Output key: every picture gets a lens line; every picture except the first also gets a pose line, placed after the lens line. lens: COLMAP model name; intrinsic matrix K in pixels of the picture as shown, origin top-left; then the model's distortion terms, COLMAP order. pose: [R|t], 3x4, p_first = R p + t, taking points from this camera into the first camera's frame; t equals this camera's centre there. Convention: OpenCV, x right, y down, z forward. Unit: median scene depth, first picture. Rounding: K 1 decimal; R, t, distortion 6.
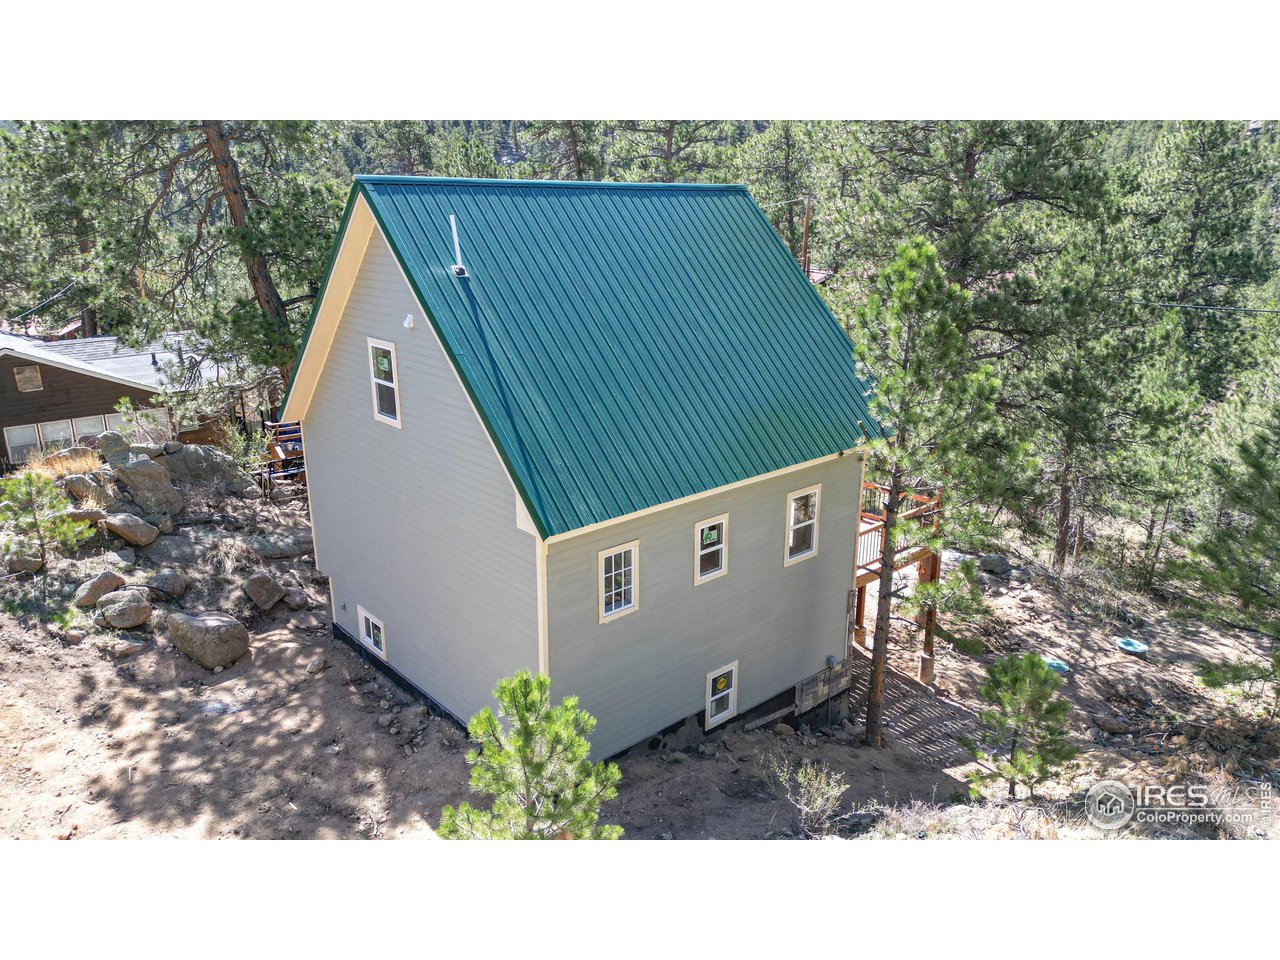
lens RADIAL K [[909.7, 0, 639.6], [0, 909.7, 478.6], [0, 0, 1]] dist [0.026719, -0.008195]
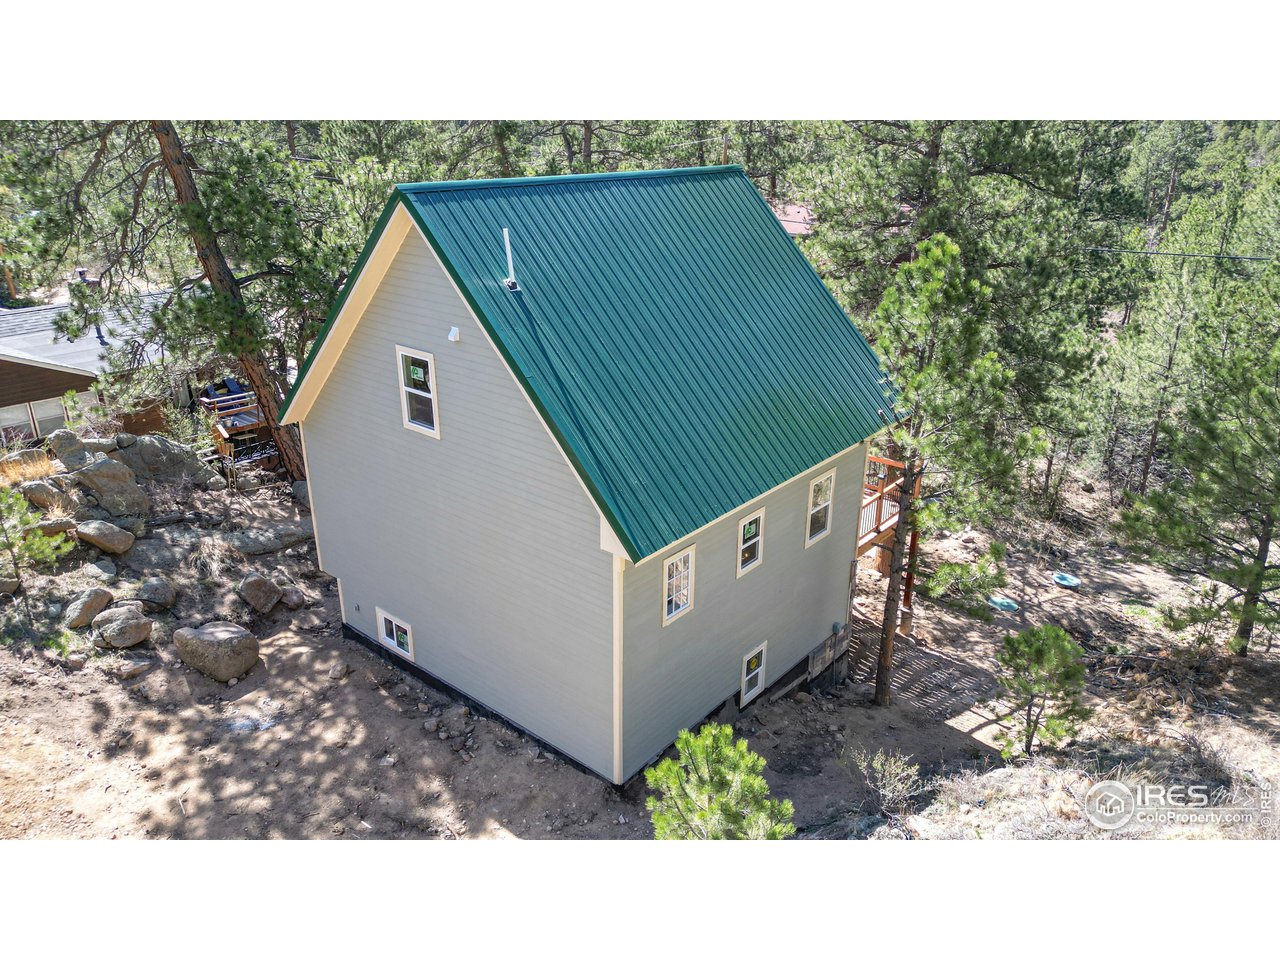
lens RADIAL K [[909.7, 0, 641.3], [0, 909.7, 481.6], [0, 0, 1]] dist [0.026719, -0.008195]
pose [[0.989498, -0.049587, 0.135776, -0.158739], [0.037086, 0.994966, 0.093099, -0.080742], [-0.139709, -0.087086, 0.986356, -0.001430]]
